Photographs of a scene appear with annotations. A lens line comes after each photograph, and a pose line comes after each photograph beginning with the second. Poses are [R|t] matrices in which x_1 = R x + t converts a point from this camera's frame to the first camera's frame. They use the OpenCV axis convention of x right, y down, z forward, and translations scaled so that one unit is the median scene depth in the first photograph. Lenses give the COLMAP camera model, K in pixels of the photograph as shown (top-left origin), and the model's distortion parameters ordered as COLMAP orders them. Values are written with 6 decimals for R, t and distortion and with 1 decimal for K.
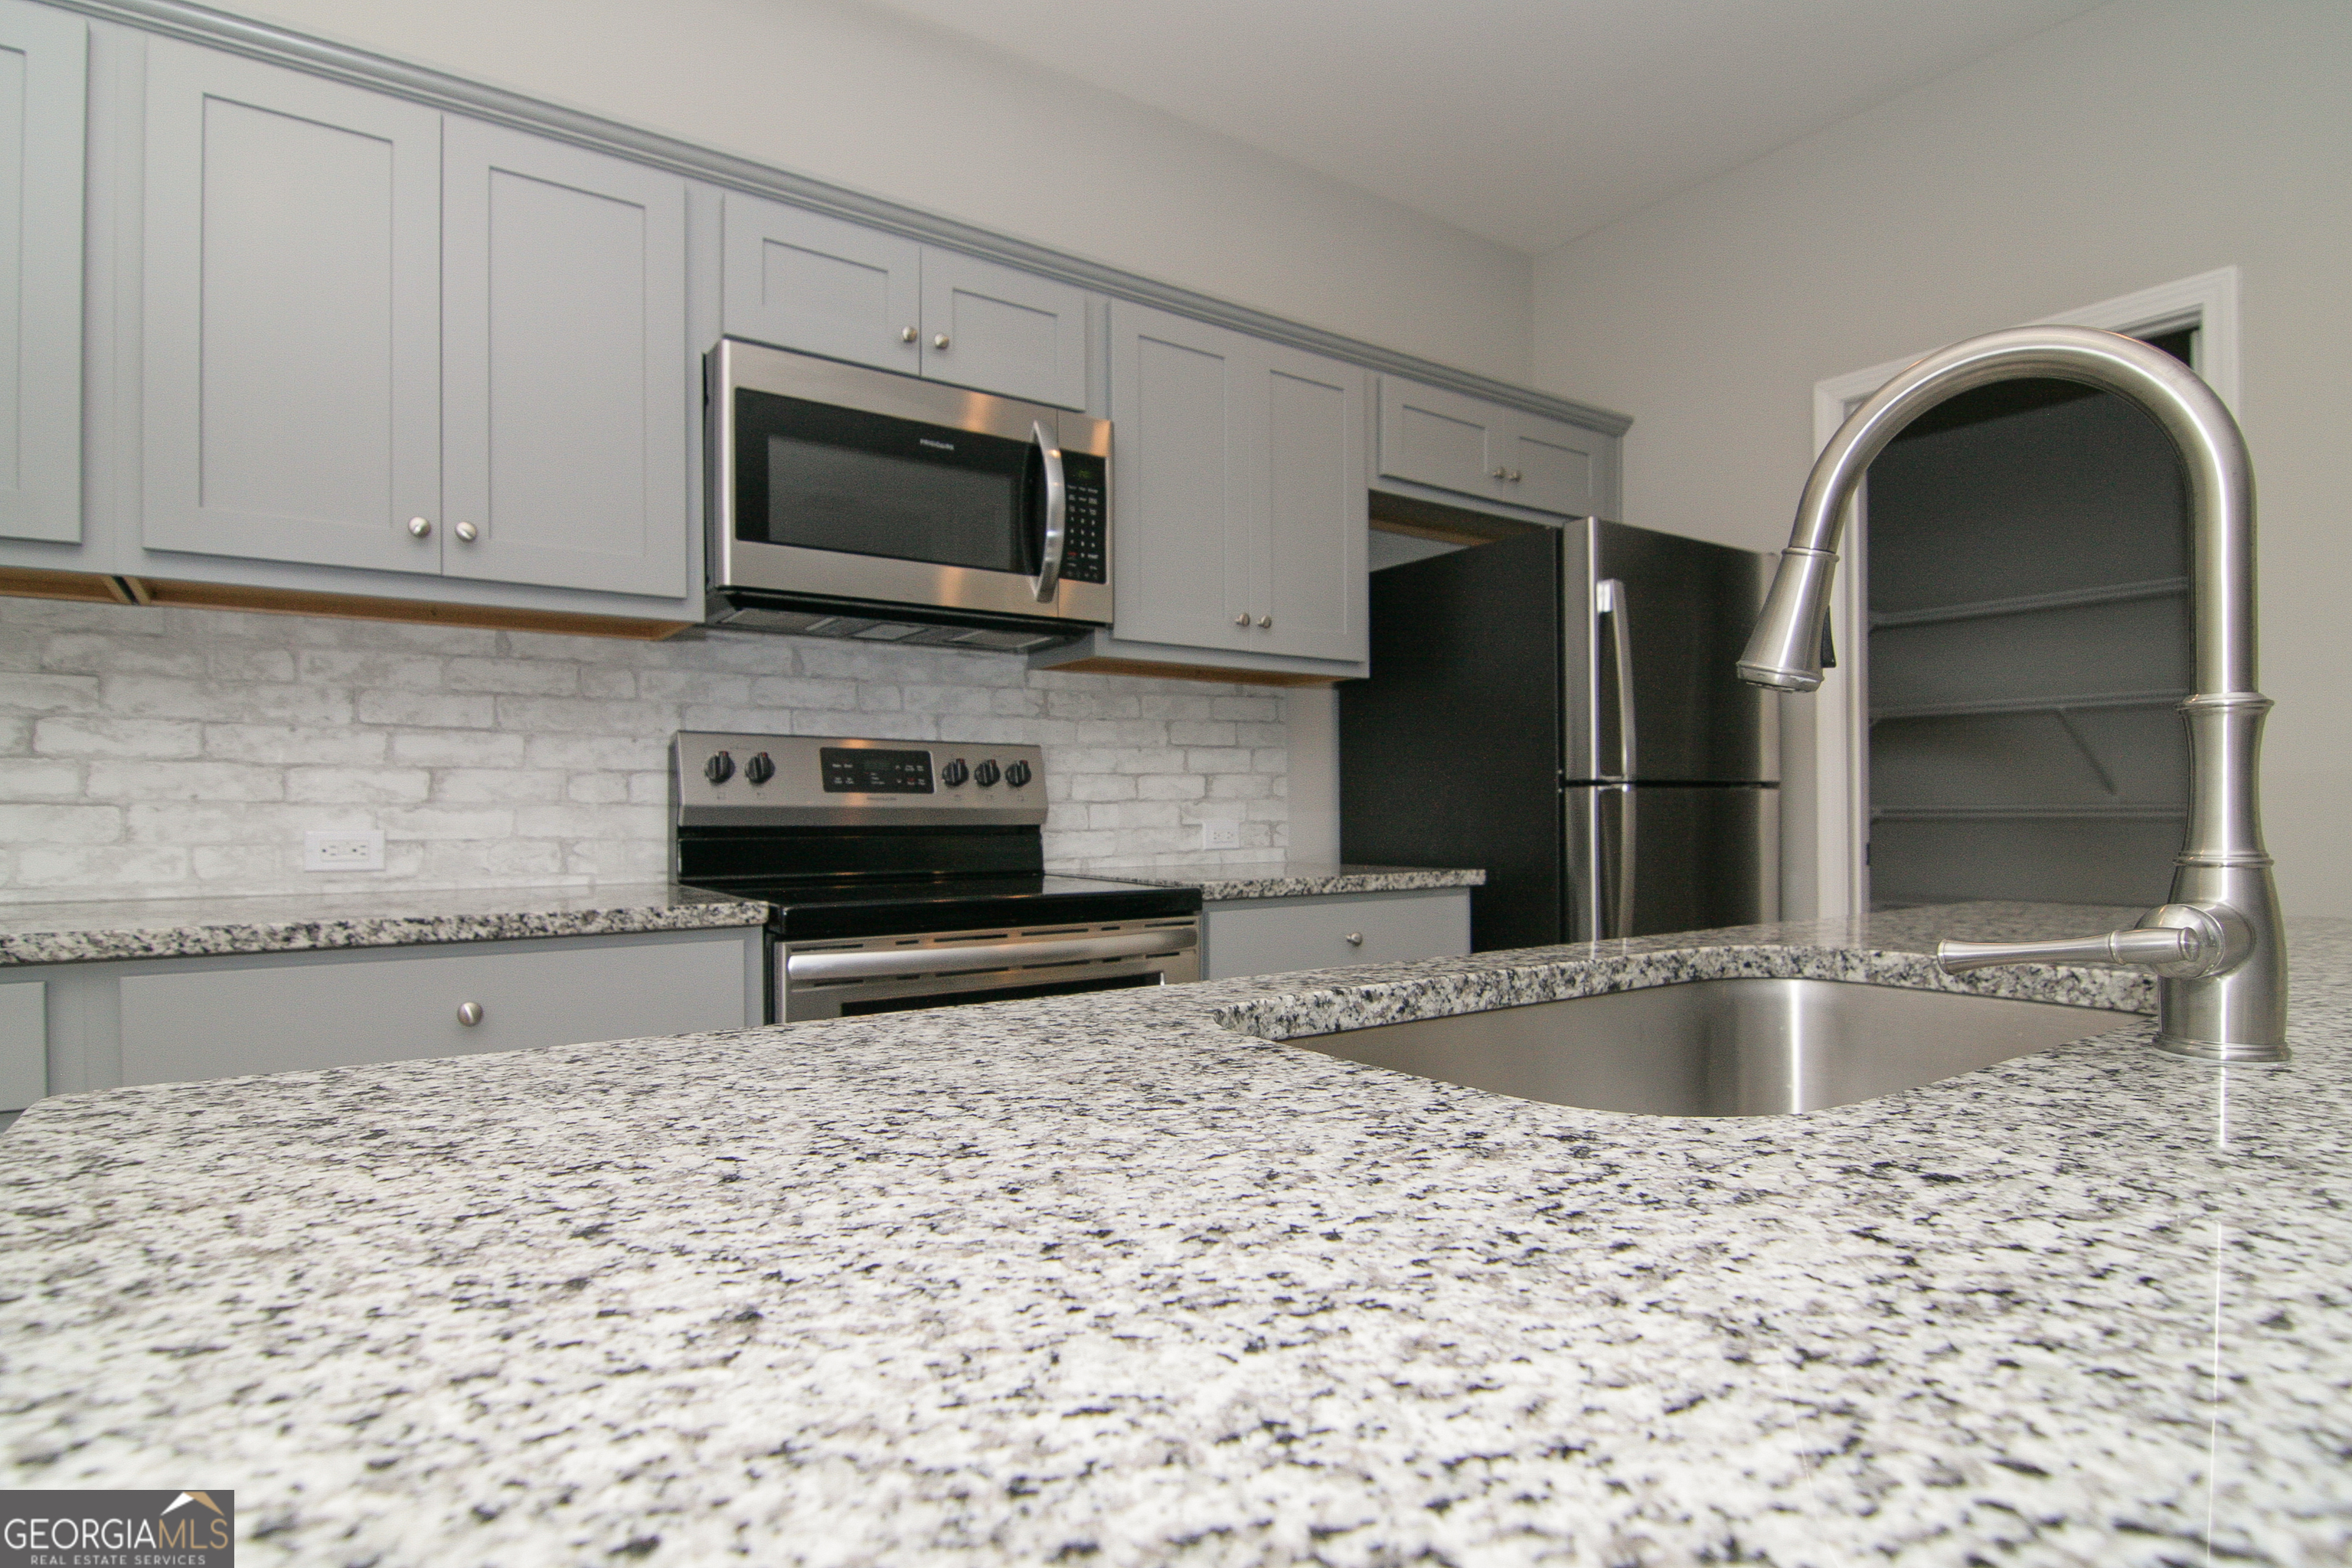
lens RADIAL K [[1237.7, 0, 1176.8], [0, 1237.7, 851.4], [0, 0, 1]] dist [-0.009956, -0.010165]
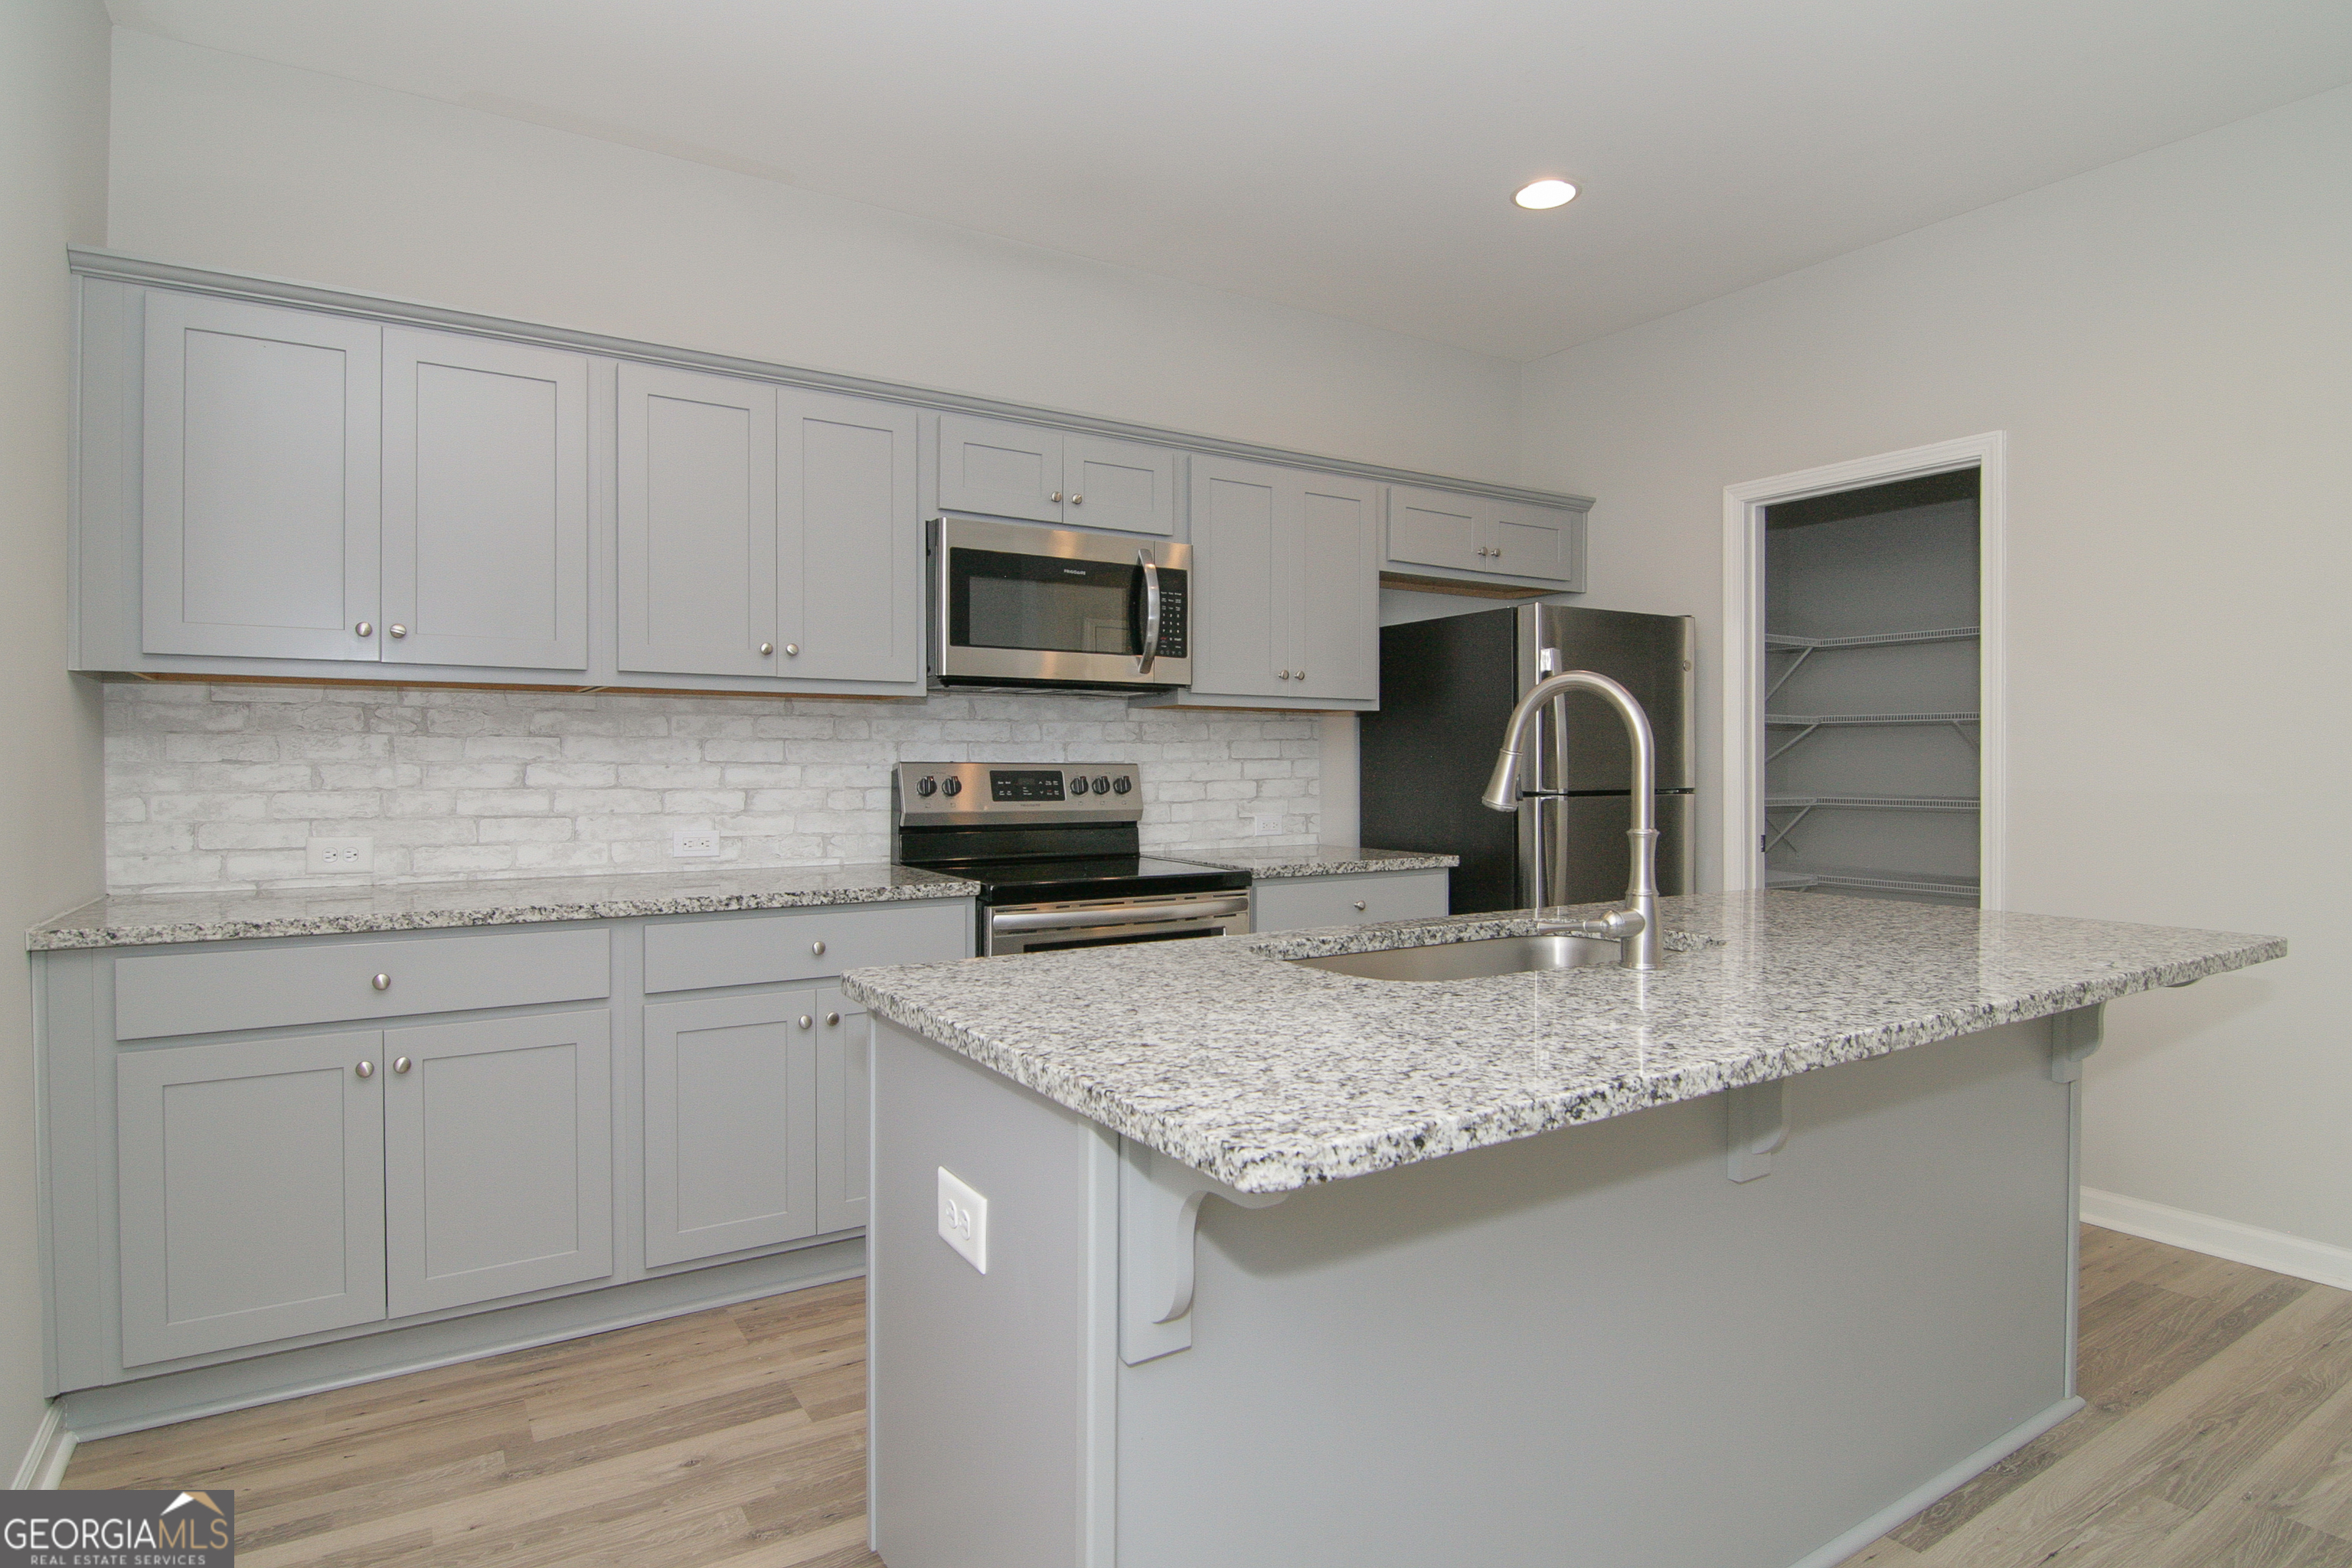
lens RADIAL K [[1237.7, 0, 1138.7], [0, 1237.7, 820.5], [0, 0, 1]] dist [-0.009956, -0.010165]
pose [[0.996867, 0.004285, -0.078974, 0.001736], [-0.003200, 0.999899, 0.013854, -0.050062], [0.079025, -0.013558, 0.996780, -0.476408]]
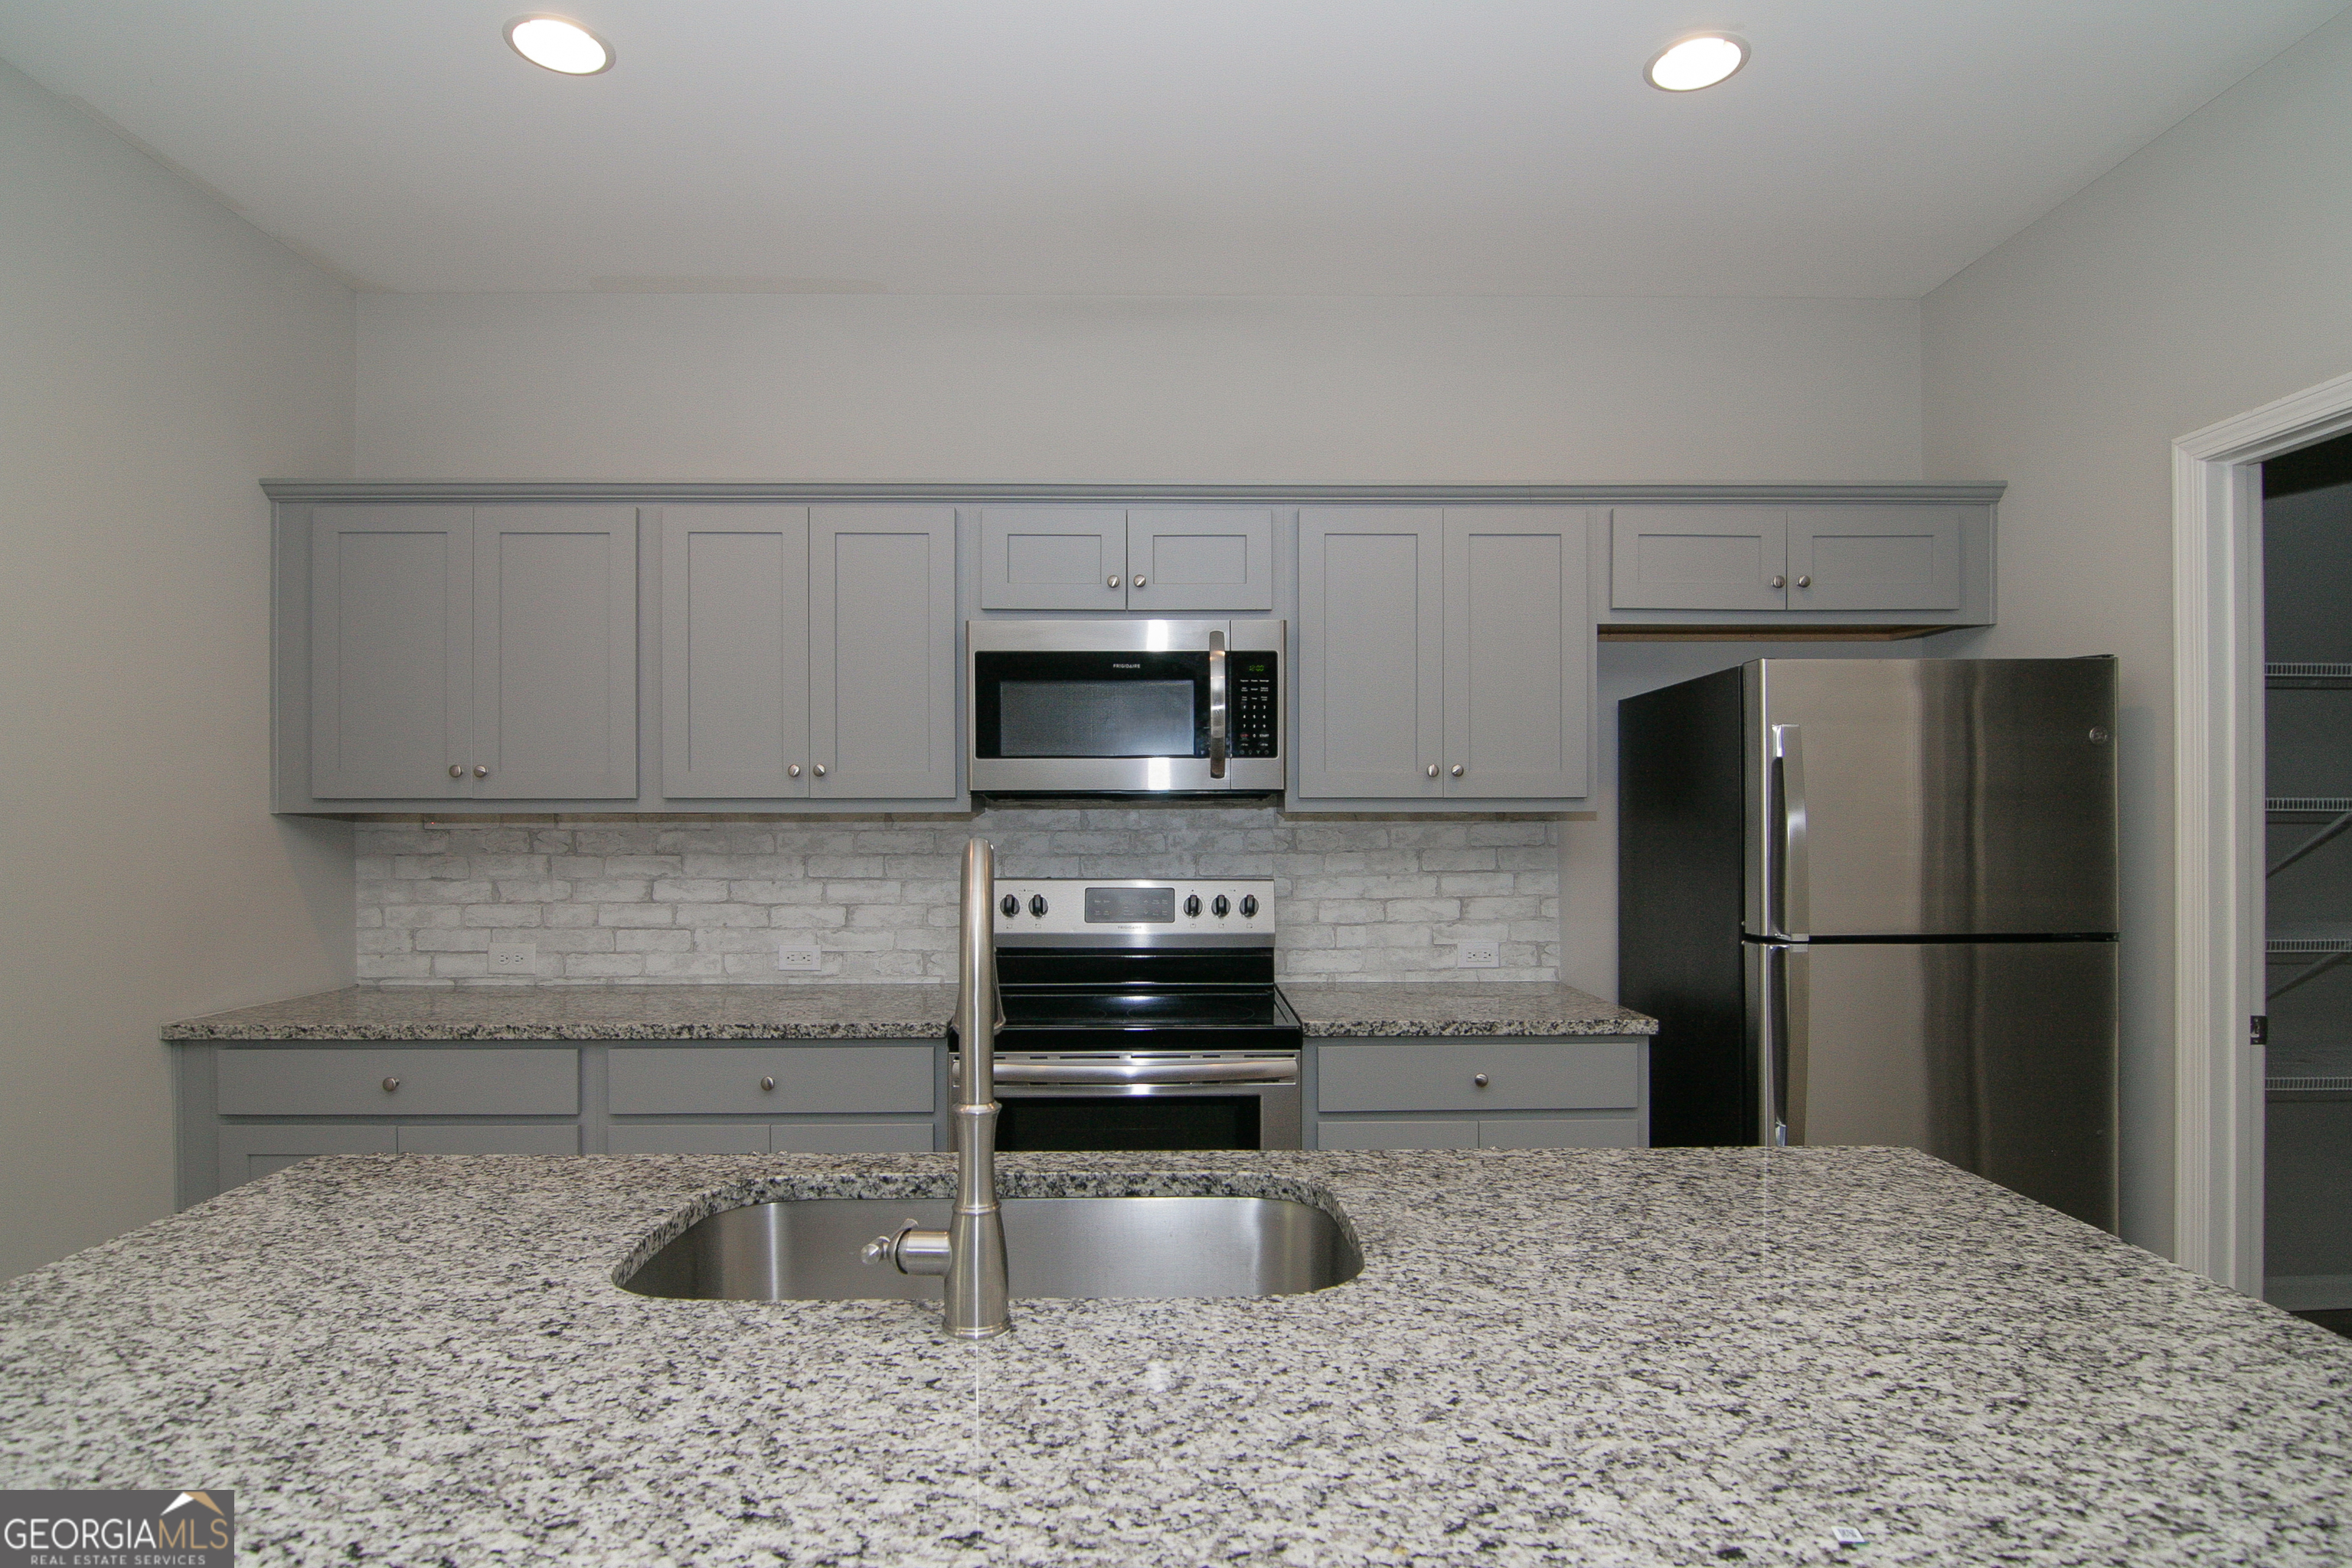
lens RADIAL K [[1237.7, 0, 1123.1], [0, 1237.7, 858.7], [0, 0, 1]] dist [-0.009956, -0.010165]
pose [[0.814904, 0.010961, -0.579493, 0.550474], [-0.013152, 0.999913, 0.000418, -0.126136], [0.579447, 0.007281, 0.814977, -0.056048]]
